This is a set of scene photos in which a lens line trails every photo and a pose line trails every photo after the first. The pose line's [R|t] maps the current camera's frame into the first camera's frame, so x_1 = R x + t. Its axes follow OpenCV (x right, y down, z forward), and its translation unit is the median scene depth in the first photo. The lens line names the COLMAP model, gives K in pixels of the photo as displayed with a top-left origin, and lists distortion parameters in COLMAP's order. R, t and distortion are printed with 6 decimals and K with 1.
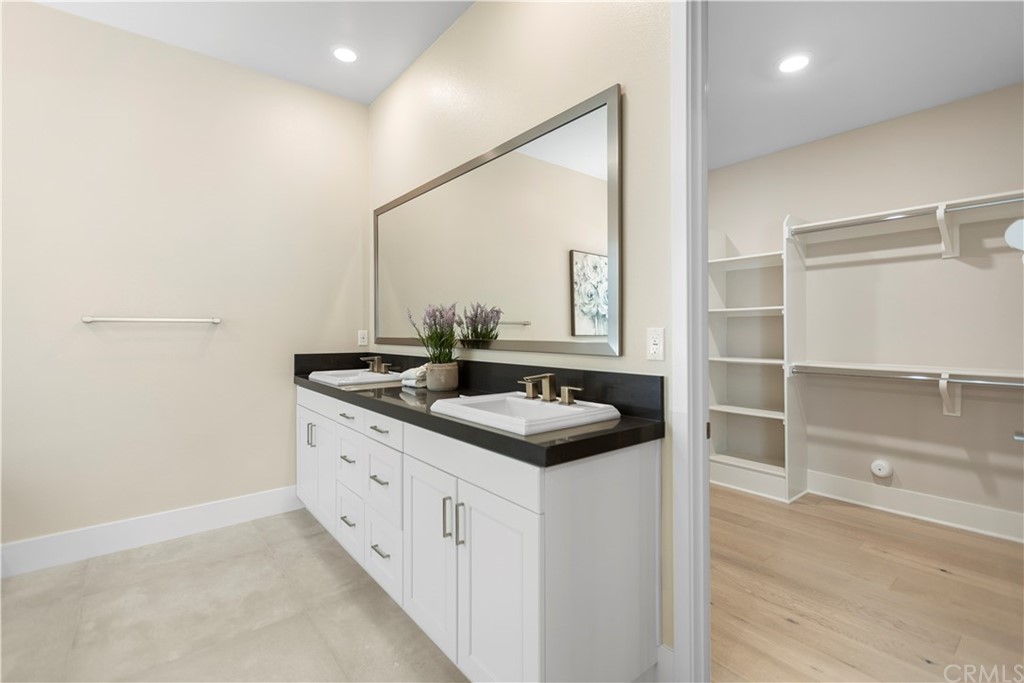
lens RADIAL K [[460.5, 0, 507.0], [0, 460.5, 334.0], [0, 0, 1]] dist [0.003613, -0.000052]
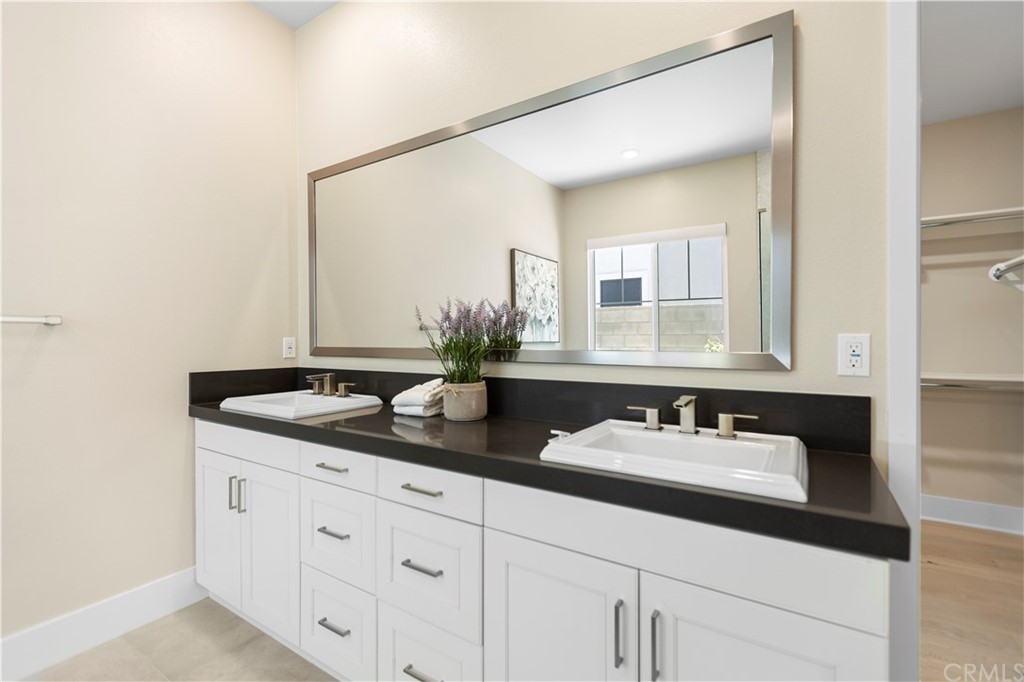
lens RADIAL K [[460.5, 0, 514.1], [0, 460.5, 343.9], [0, 0, 1]] dist [0.003613, -0.000052]
pose [[0.950371, -0.005155, 0.311077, -0.267323], [0.002864, 0.999965, 0.007820, -0.002606], [-0.311107, -0.006541, 0.950352, 0.259262]]
